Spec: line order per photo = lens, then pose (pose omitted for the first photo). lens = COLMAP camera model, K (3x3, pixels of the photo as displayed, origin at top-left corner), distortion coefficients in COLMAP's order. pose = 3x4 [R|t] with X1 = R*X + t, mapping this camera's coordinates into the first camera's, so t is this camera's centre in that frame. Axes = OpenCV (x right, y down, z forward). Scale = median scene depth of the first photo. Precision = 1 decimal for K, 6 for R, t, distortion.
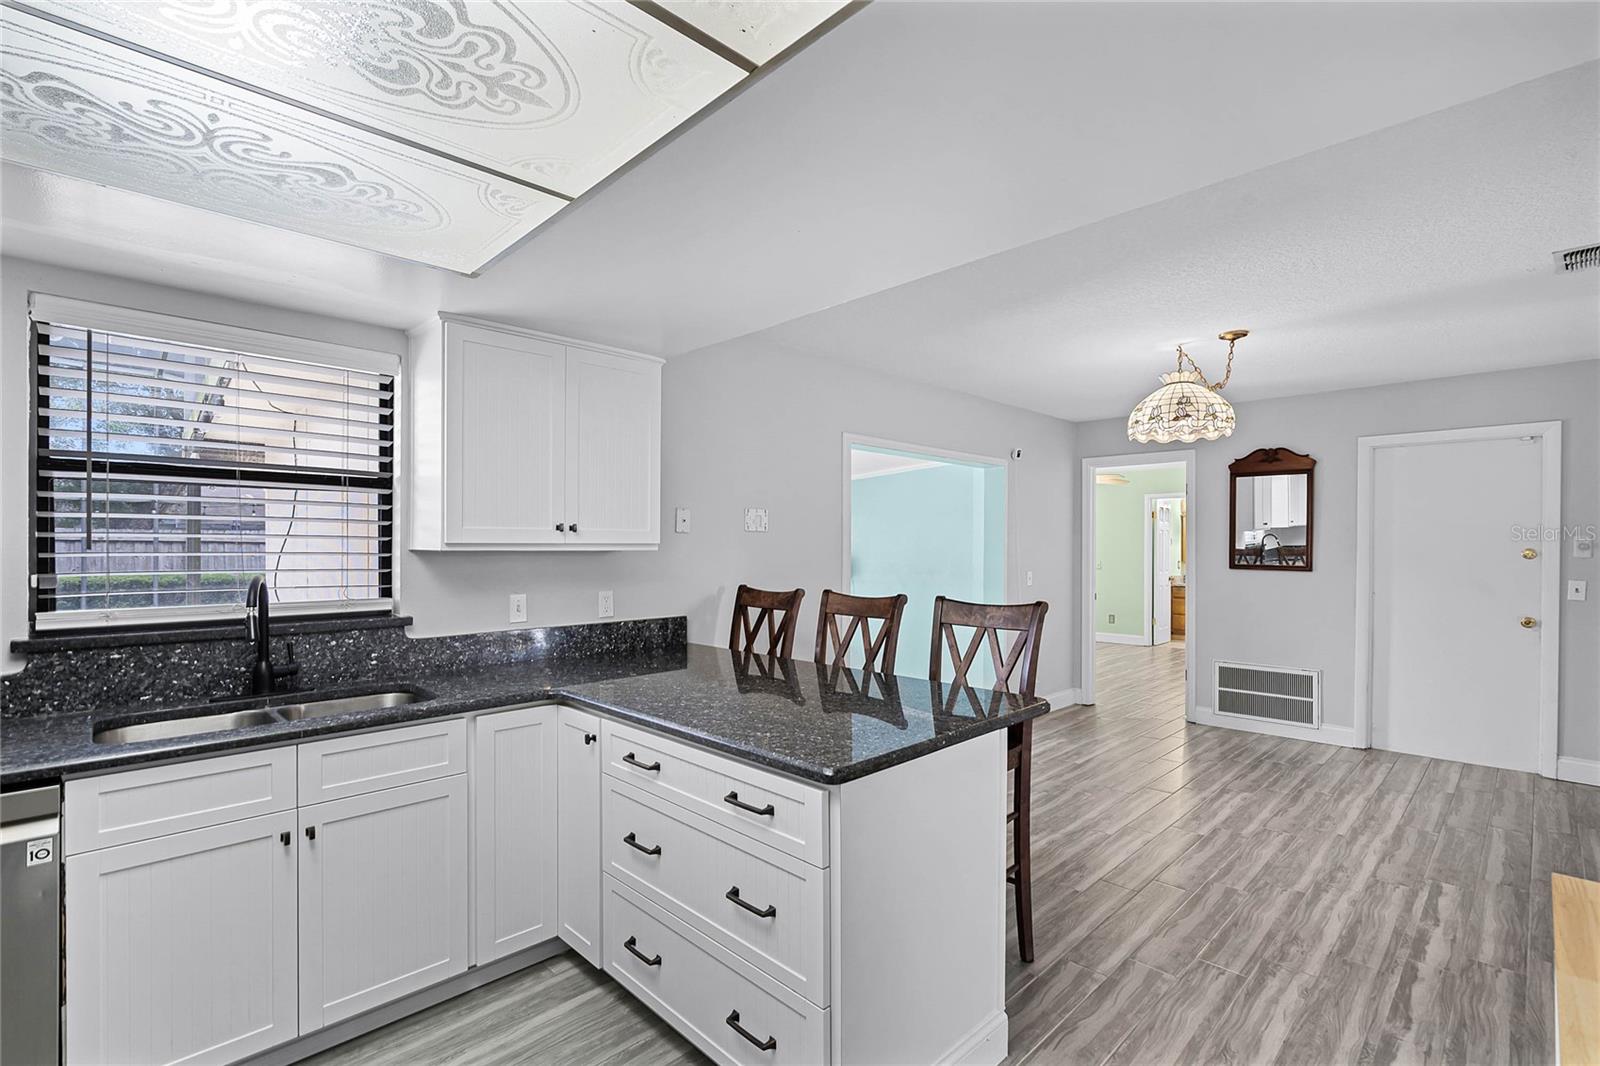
lens RADIAL K [[725.3, 0, 800.4], [0, 725.3, 542.1], [0, 0, 1]] dist [-0.003307, -0.000581]
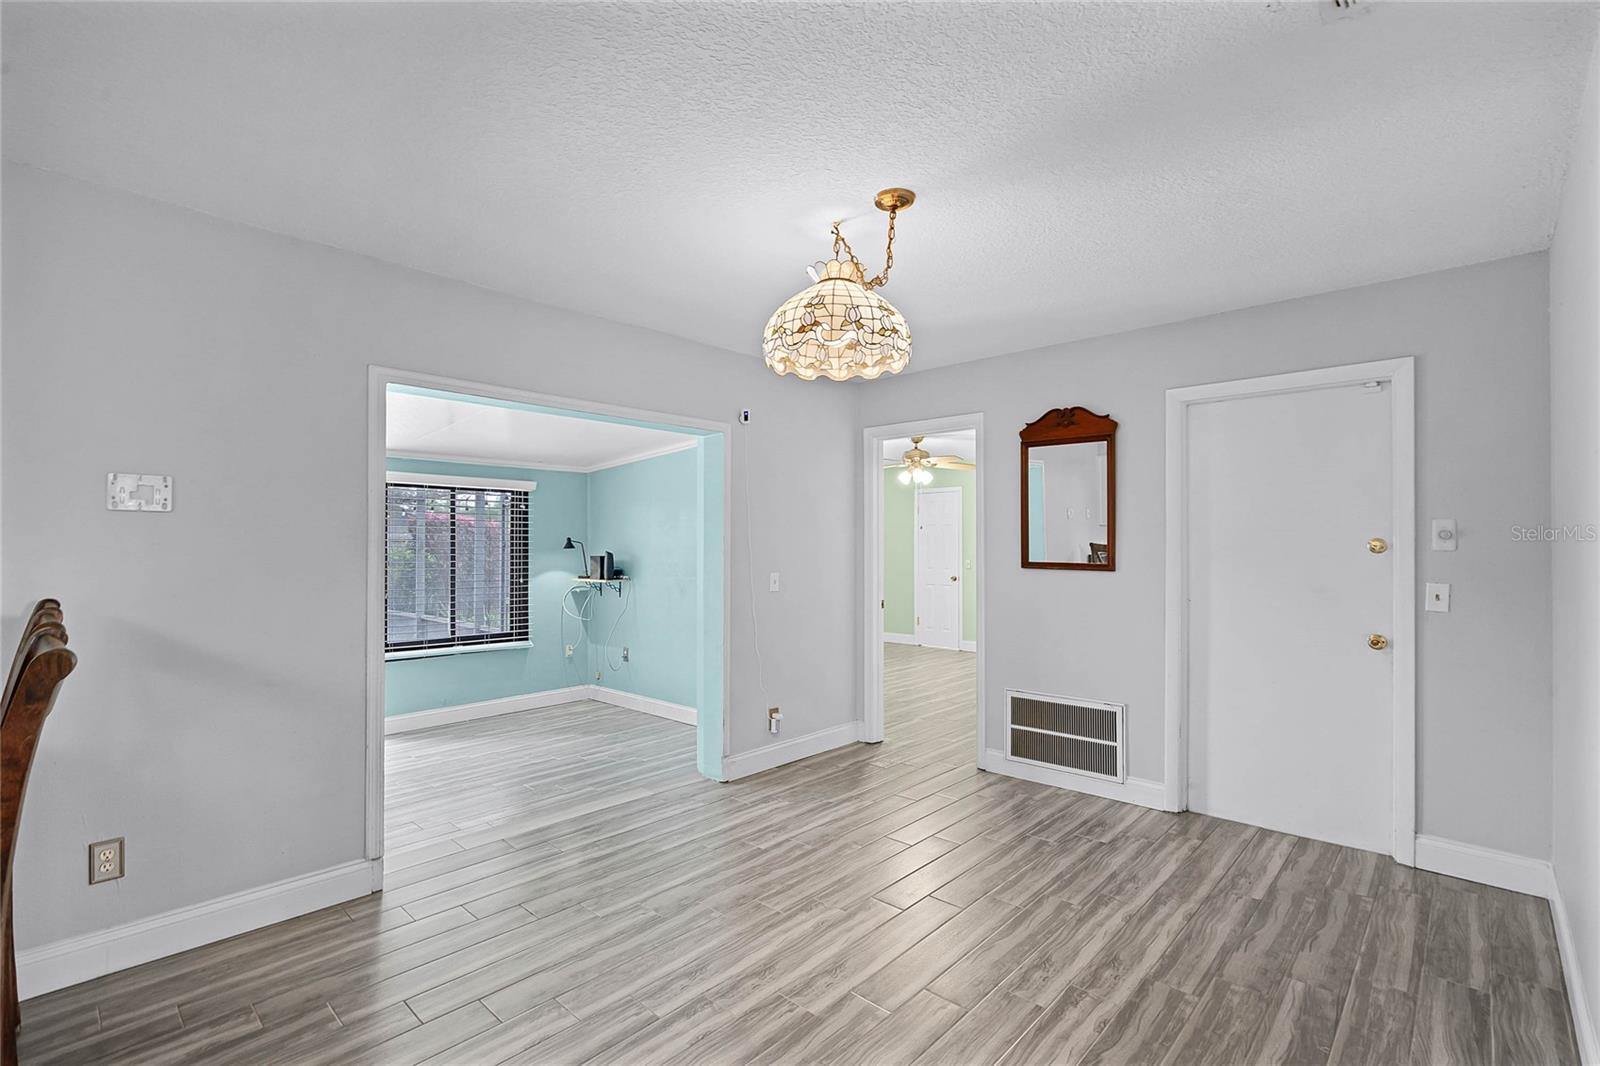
lens RADIAL K [[732.8, 0, 800.4], [0, 732.8, 534.7], [0, 0, 1]] dist [-0.002064, 0.001680]
pose [[0.998645, -0.002059, 0.051997, 0.404494], [0.002598, 0.999944, -0.010297, 0.011393], [-0.051973, 0.010418, 0.998594, 0.308795]]
